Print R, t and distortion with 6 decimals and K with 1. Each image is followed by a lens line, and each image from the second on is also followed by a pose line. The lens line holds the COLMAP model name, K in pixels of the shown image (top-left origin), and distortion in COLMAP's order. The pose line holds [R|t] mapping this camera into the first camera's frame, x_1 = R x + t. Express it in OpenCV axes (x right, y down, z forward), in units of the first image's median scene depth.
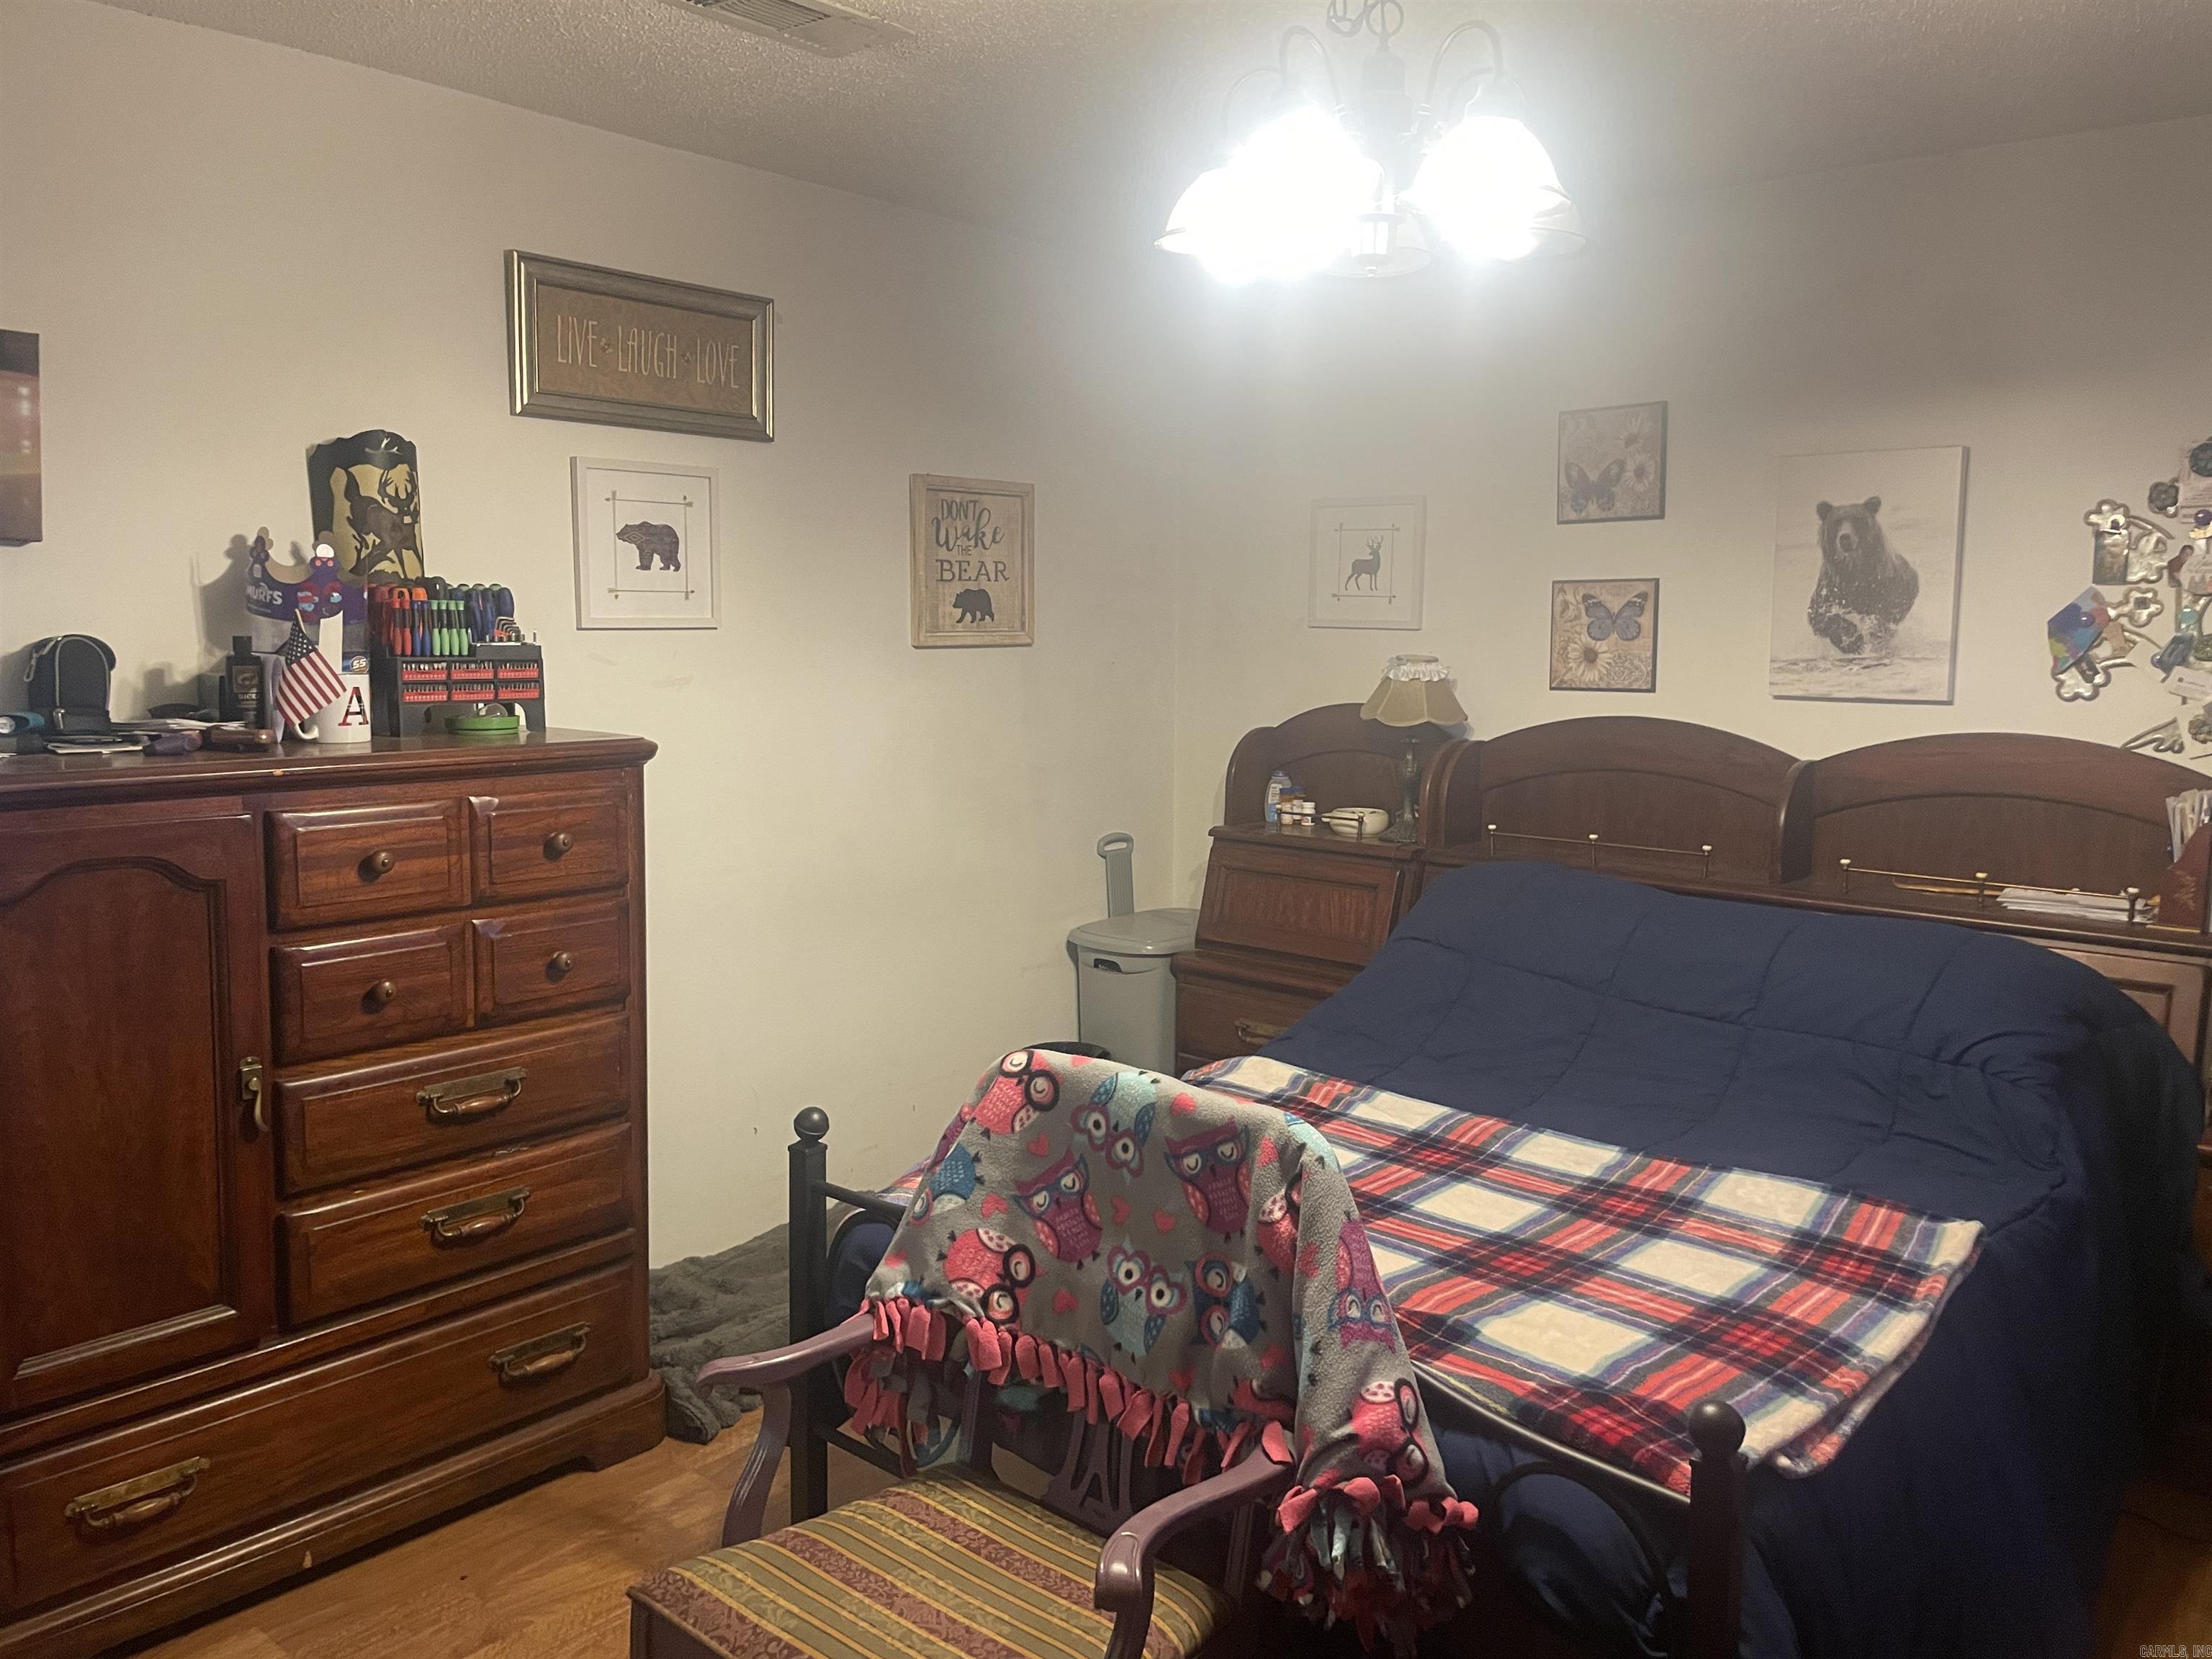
lens RADIAL K [[1689.5, 0, 1116.1], [0, 1689.5, 812.4], [0, 0, 1]] dist [0.052479, -0.052058]
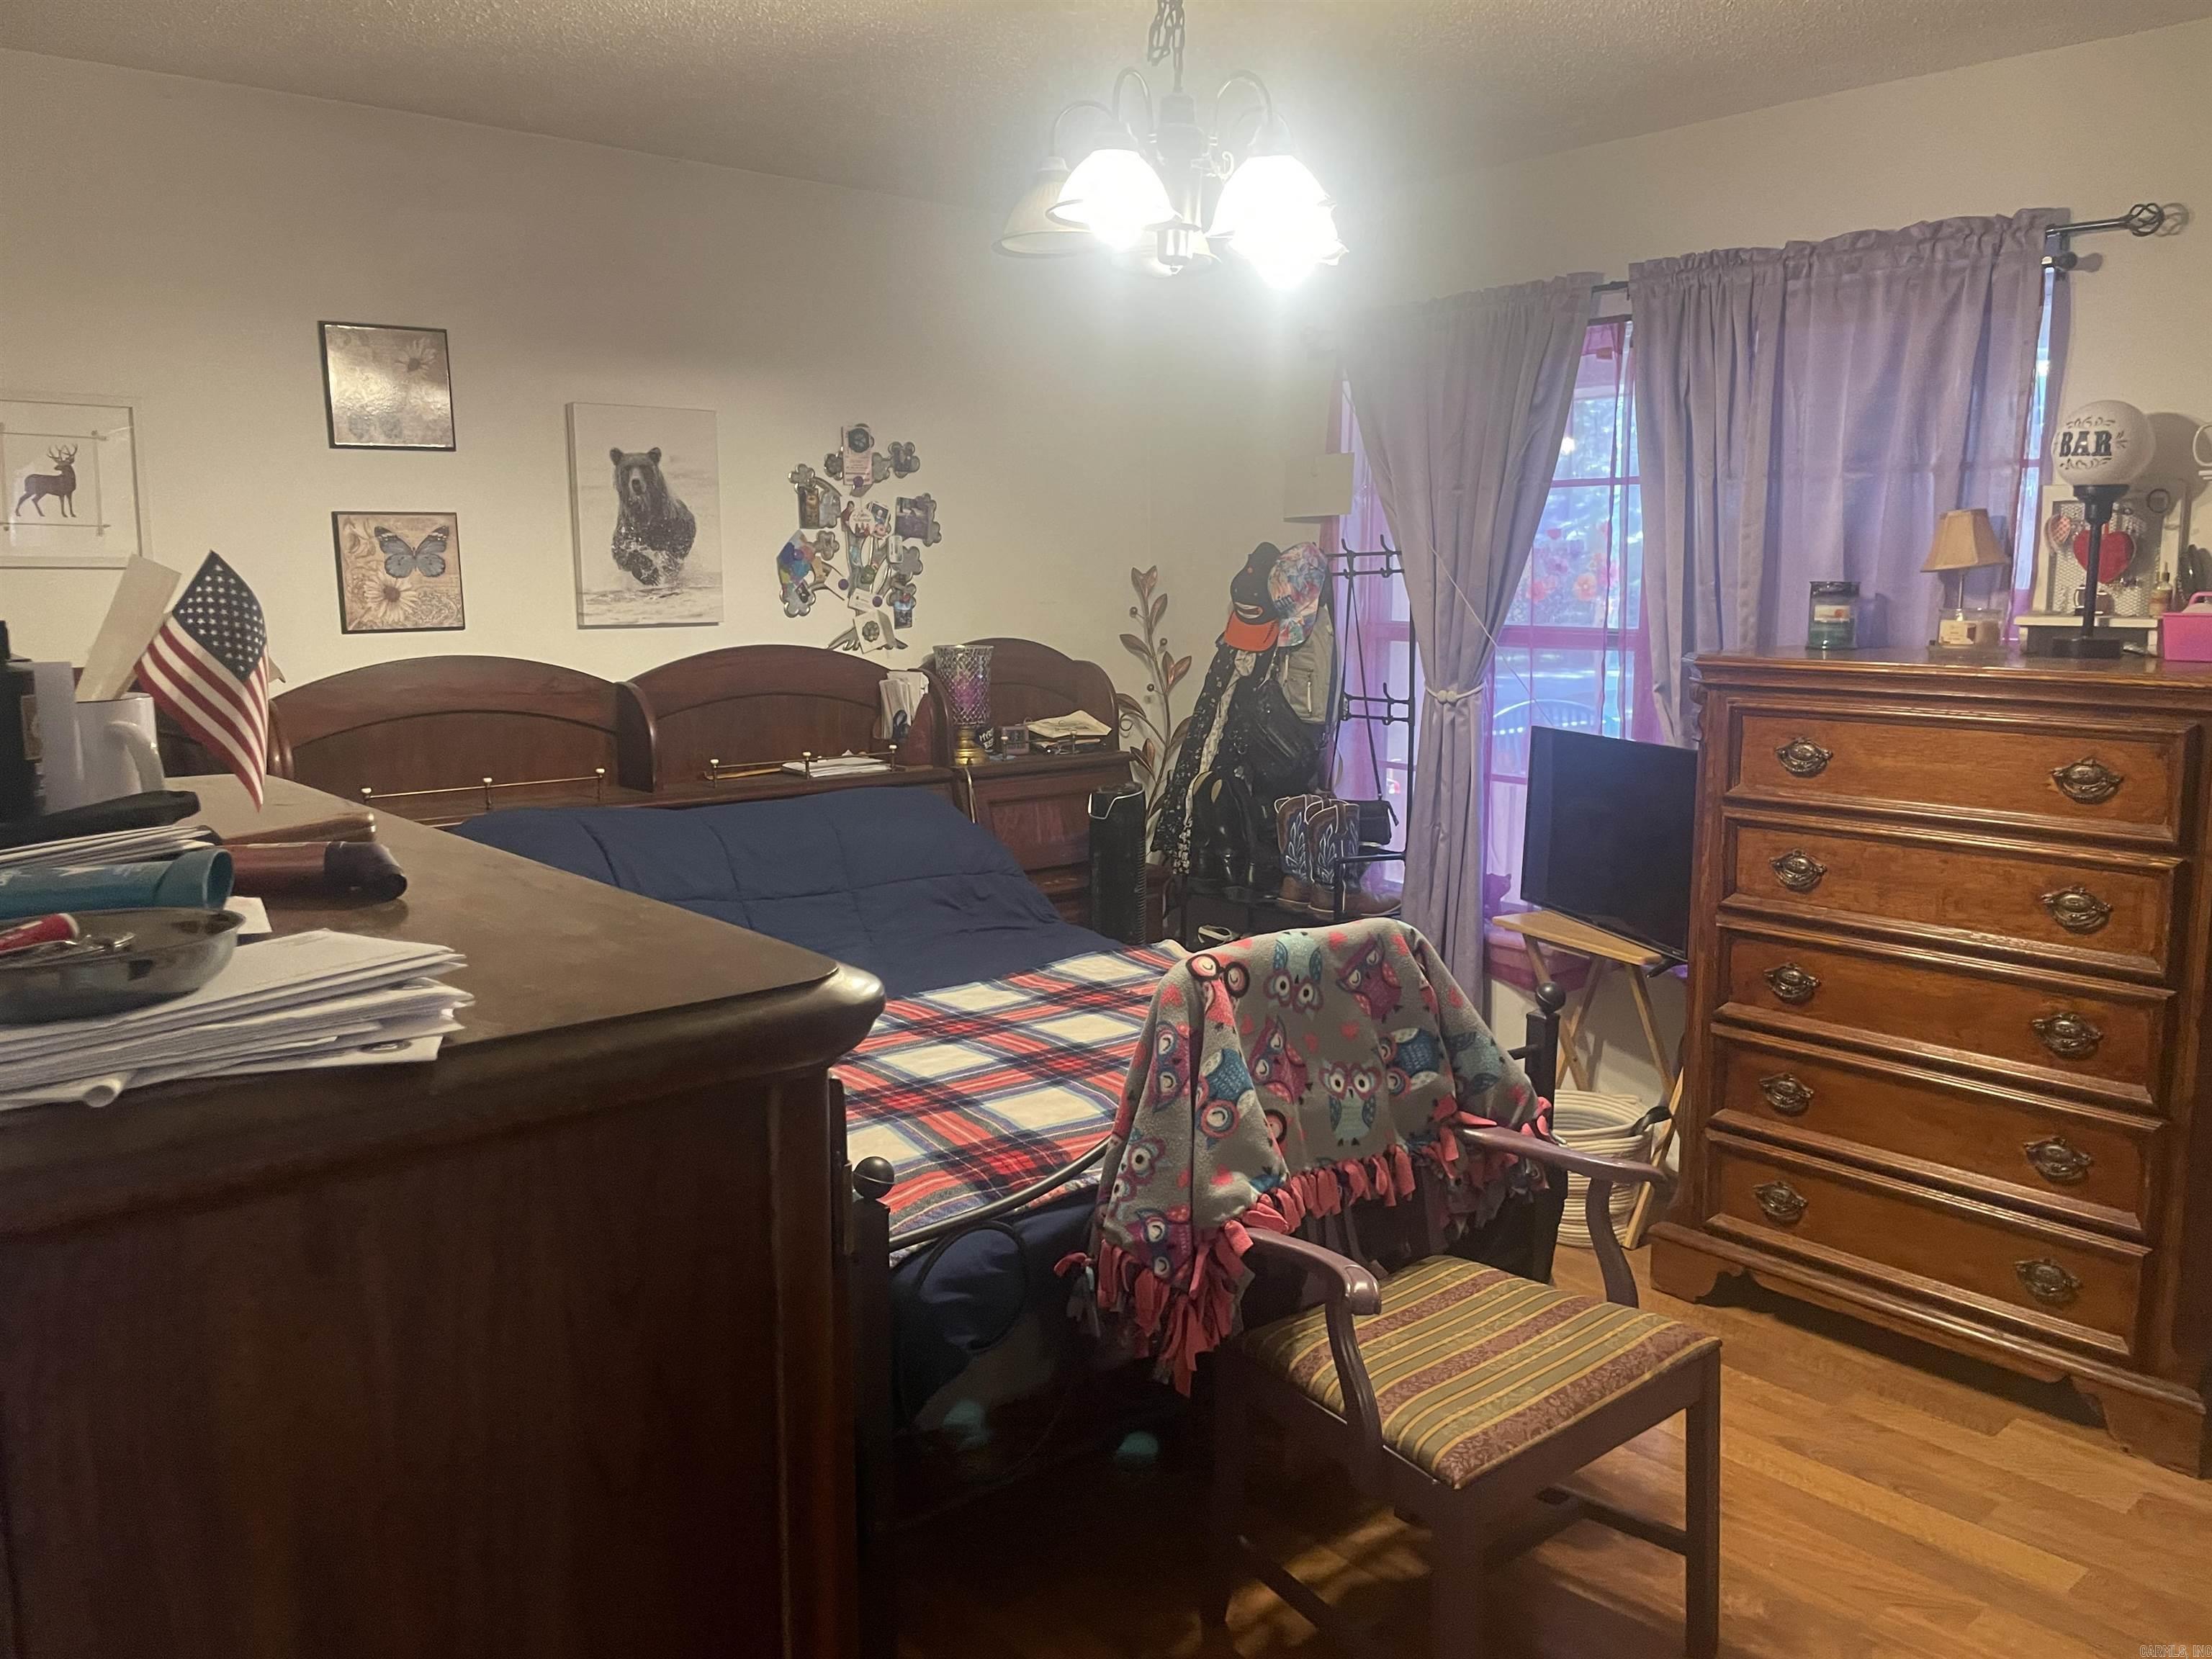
lens RADIAL K [[1689.5, 0, 1116.4], [0, 1689.5, 837.8], [0, 0, 1]] dist [0.052479, -0.052058]
pose [[0.134353, -0.168313, 0.976535, -0.690100], [0.116927, 0.981278, 0.153043, -0.066092], [-0.984011, 0.093621, 0.151518, 0.548403]]
